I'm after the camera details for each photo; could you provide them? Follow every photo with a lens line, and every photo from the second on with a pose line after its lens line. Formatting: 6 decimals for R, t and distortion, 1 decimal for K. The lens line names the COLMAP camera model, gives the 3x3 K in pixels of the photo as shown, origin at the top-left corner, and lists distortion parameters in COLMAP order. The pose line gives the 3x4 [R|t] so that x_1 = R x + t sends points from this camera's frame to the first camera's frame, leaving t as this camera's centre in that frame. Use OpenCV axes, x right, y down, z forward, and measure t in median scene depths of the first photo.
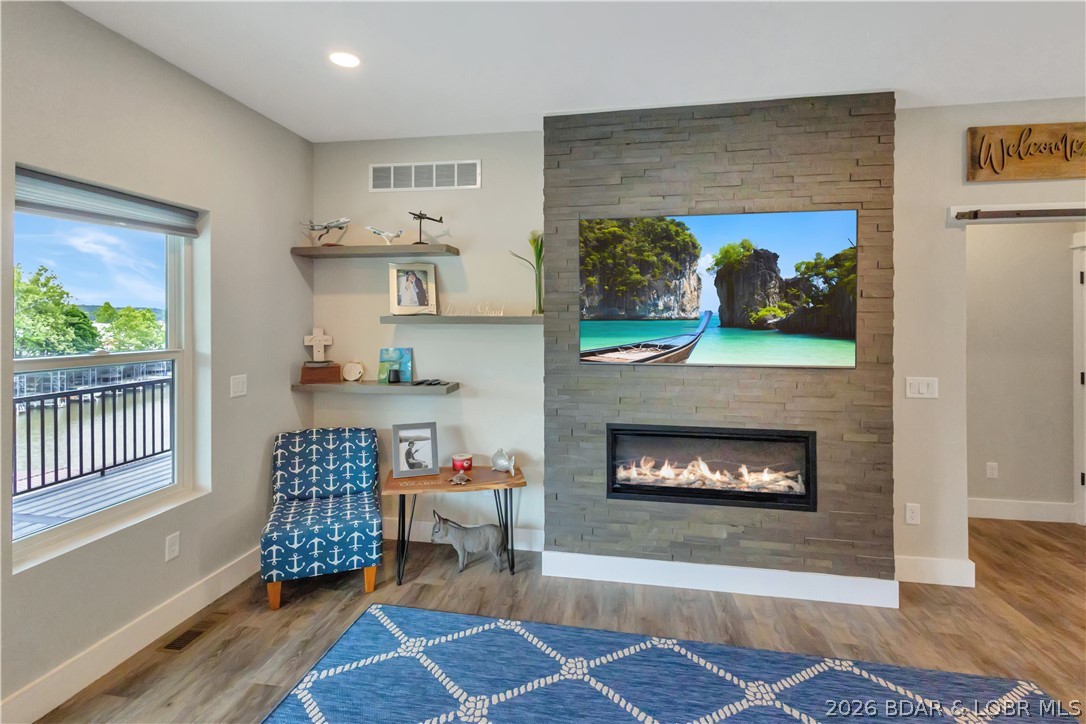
lens RADIAL K [[509.5, 0, 548.1], [0, 509.5, 310.1], [0, 0, 1]] dist [0.015434, -0.003894]
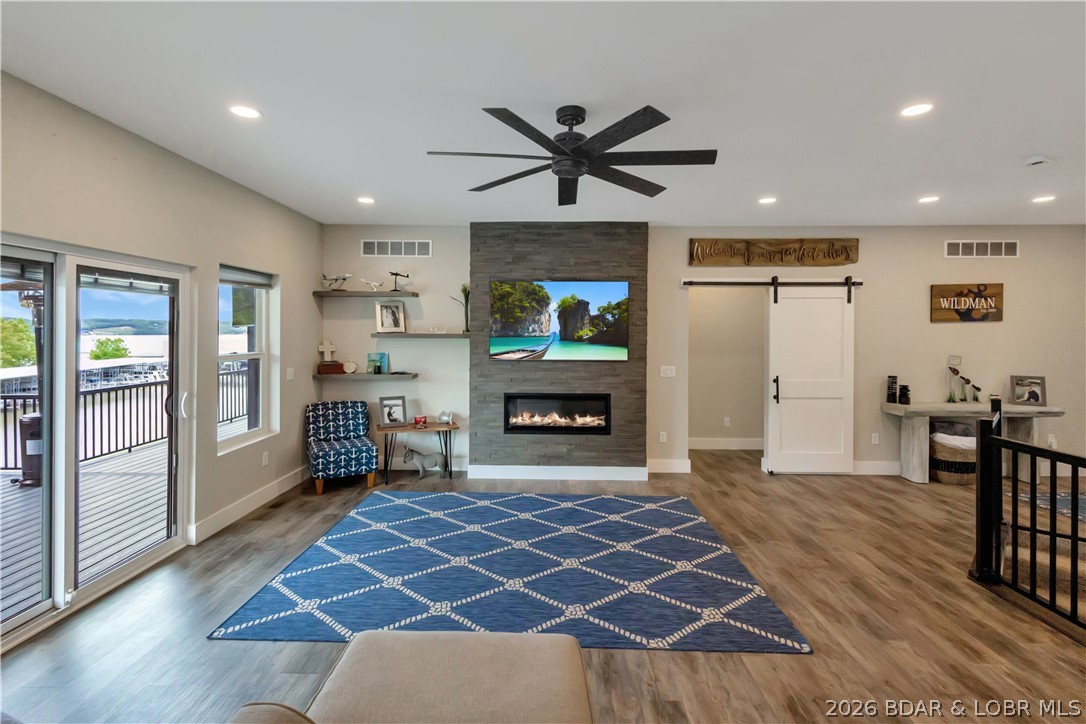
lens RADIAL K [[503.4, 0, 548.3], [0, 503.4, 322.6], [0, 0, 1]] dist [0.011317, -0.002187]
pose [[0.987886, 0.005978, 0.155065, -0.010343], [-0.005941, 0.999982, -0.000701, -0.029795], [-0.155067, -0.000228, 0.987904, -0.821088]]
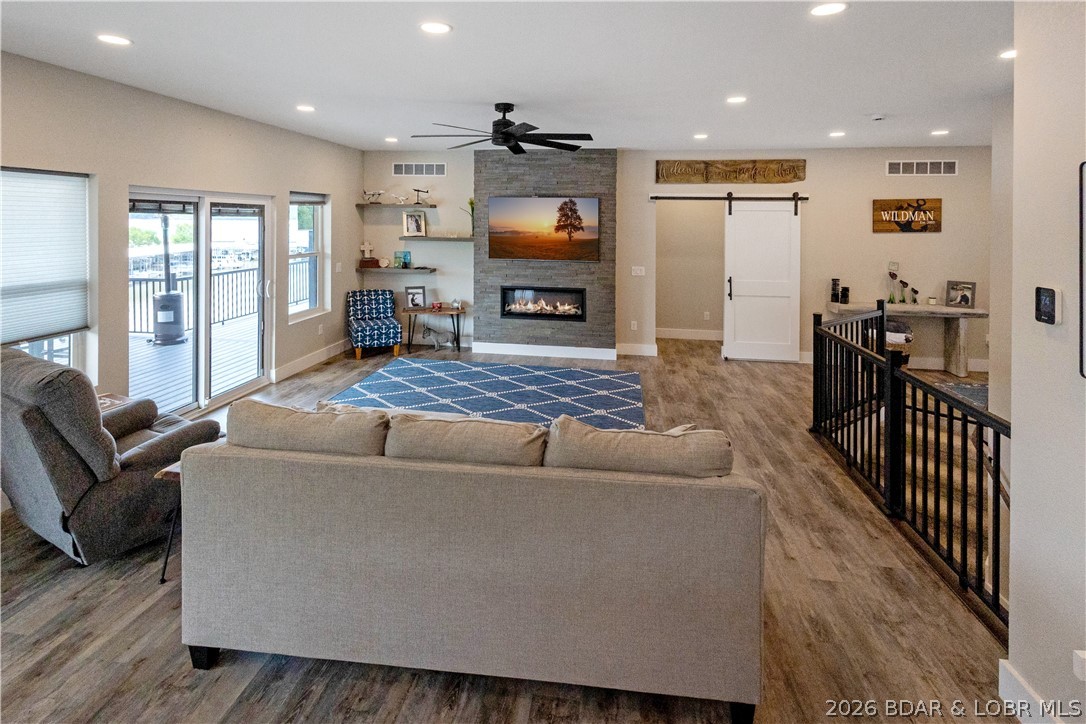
lens RADIAL K [[509.5, 0, 536.5], [0, 509.5, 221.3], [0, 0, 1]] dist [0.015434, -0.003894]
pose [[0.999311, 0.012111, 0.035095, 0.196364], [-0.012625, 0.999816, 0.014468, -0.104221], [-0.034913, -0.014901, 0.999279, -1.314597]]
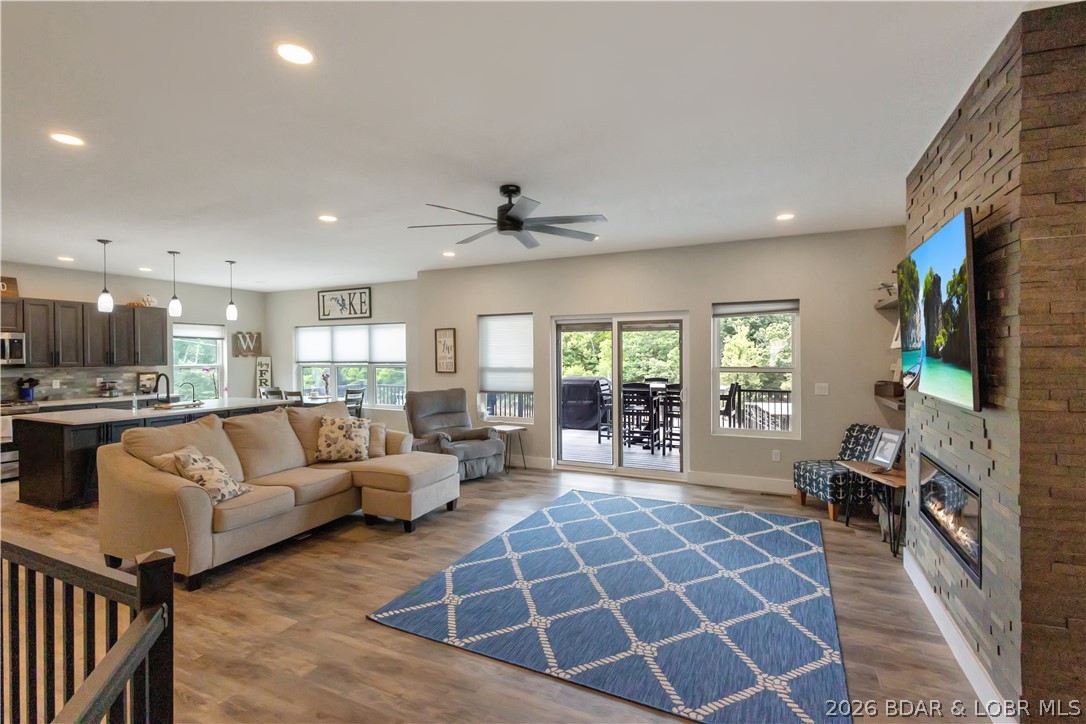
lens RADIAL K [[509.5, 0, 543.1], [0, 509.5, 364.7], [0, 0, 1]] dist [0.015434, -0.003894]
pose [[-0.272090, 0.016774, -0.962126, 1.413147], [0.021730, 0.999700, 0.011284, 0.019419], [0.962026, -0.017836, -0.272373, 0.553484]]
